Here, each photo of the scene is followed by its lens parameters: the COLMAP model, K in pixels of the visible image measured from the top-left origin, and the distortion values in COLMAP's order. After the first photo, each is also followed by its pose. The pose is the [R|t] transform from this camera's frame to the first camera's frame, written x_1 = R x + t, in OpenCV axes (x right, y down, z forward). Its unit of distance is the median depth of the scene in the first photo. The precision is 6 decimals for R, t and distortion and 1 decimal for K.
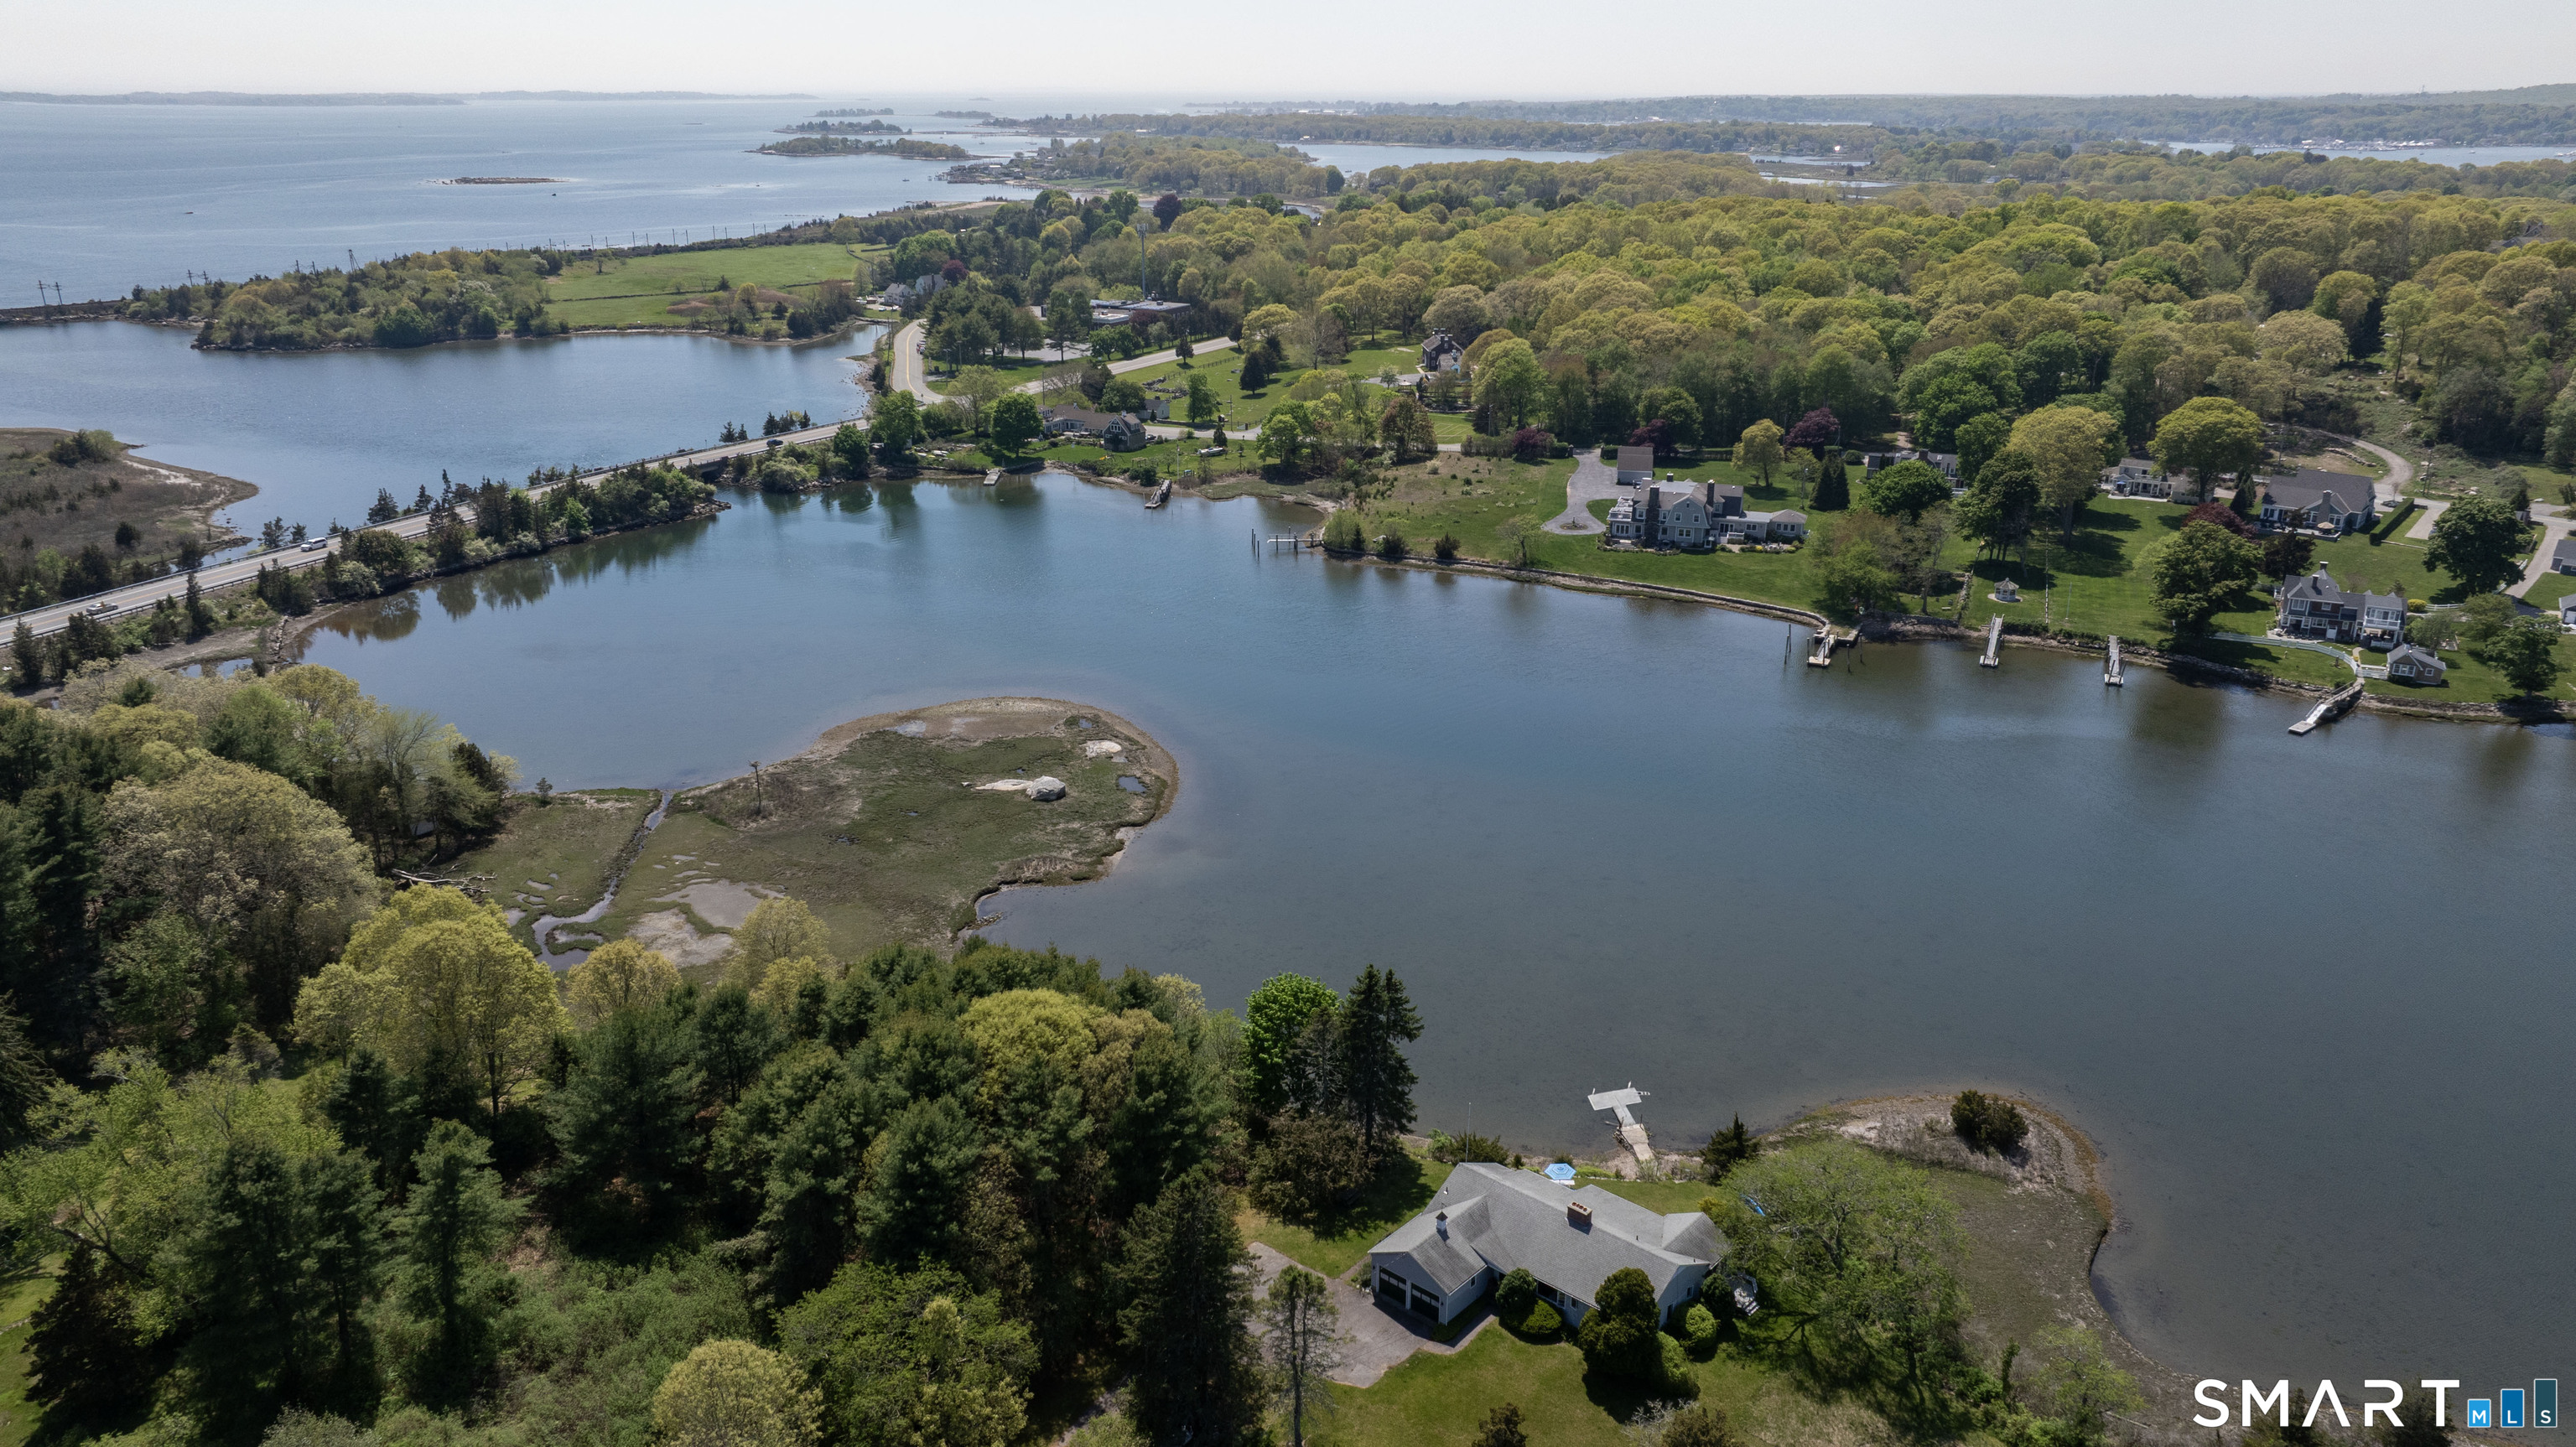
lens RADIAL K [[1799.4, 0, 1295.2], [0, 1799.4, 714.4], [0, 0, 1]] dist [-0.015447, -0.004280]
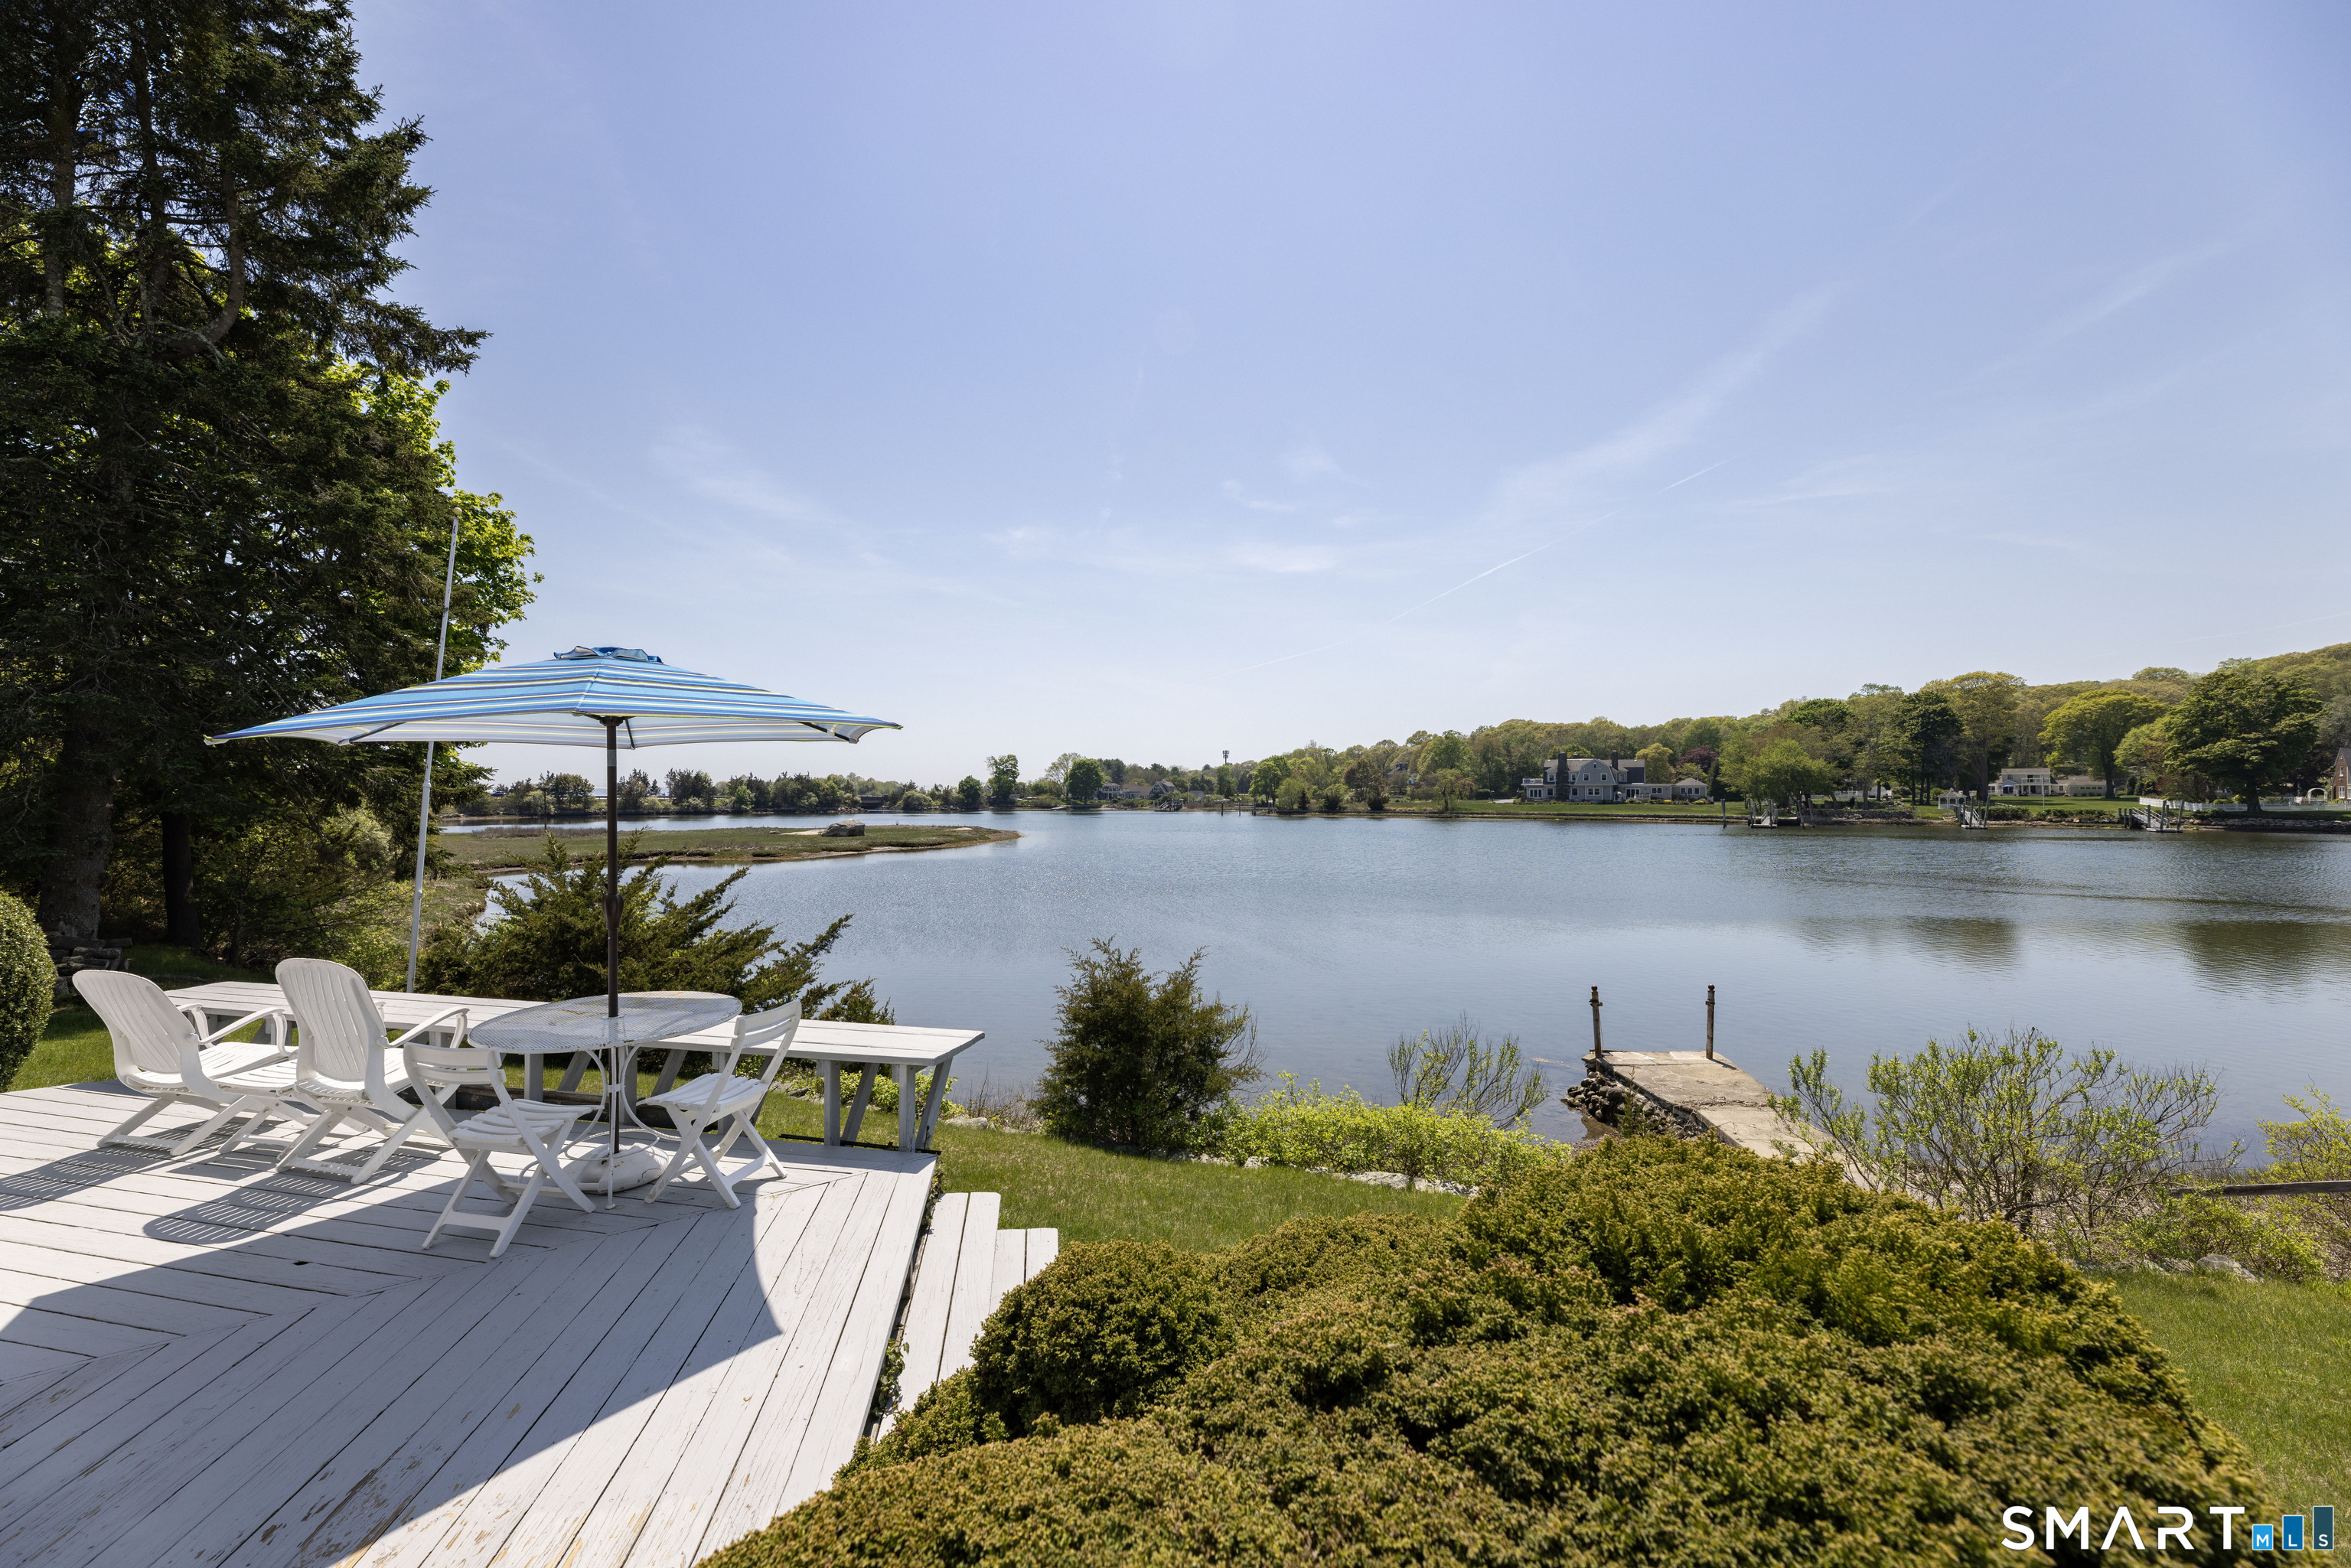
lens RADIAL K [[941.5, 0, 1163.4], [0, 941.5, 781.5], [0, 0, 1]] dist [-0.001108, 0.000362]
pose [[0.979765, -0.007231, -0.200020, 0.070174], [-0.061632, 0.939888, -0.335874, 0.109705], [0.190426, 0.341406, 0.920424, 0.403609]]
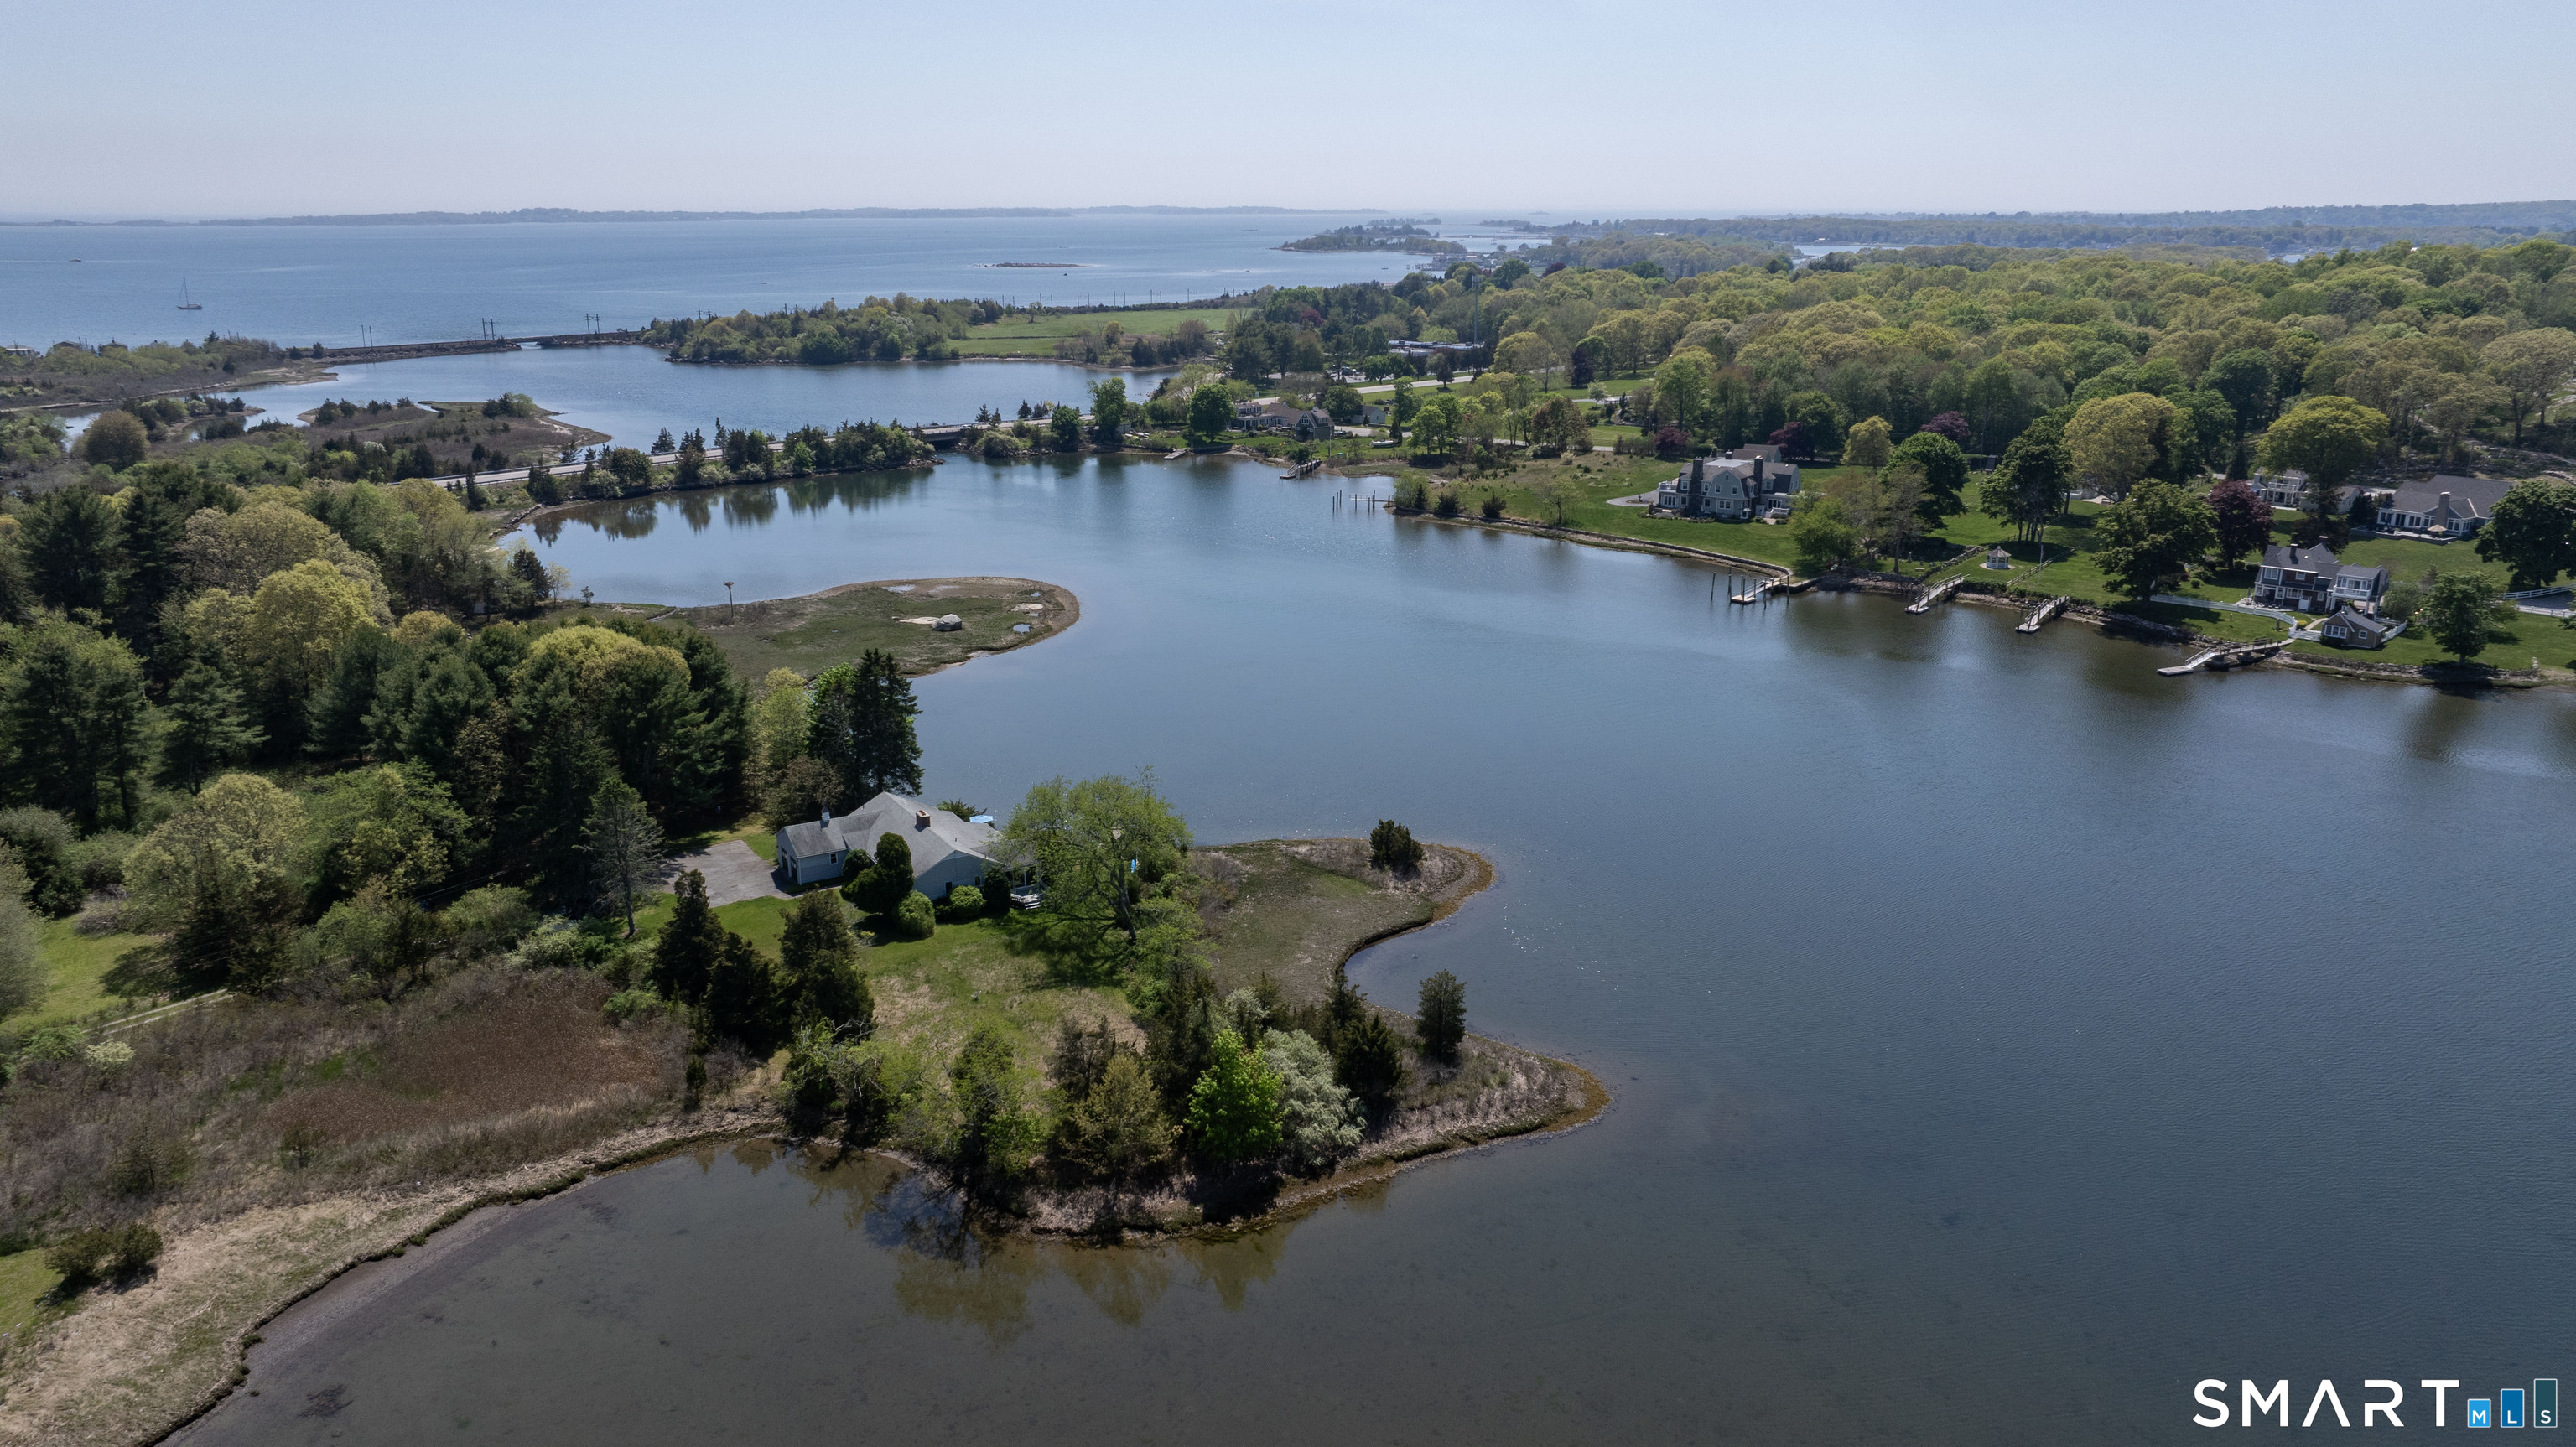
lens RADIAL K [[1803.5, 0, 1299.3], [0, 1803.5, 714.2], [0, 0, 1]] dist [-0.015871, -0.001958]
pose [[0.955066, 0.076654, -0.286311, 0.290696], [-0.093916, 0.994469, -0.047032, 0.091300], [0.281122, 0.071808, 0.956982, -0.052335]]
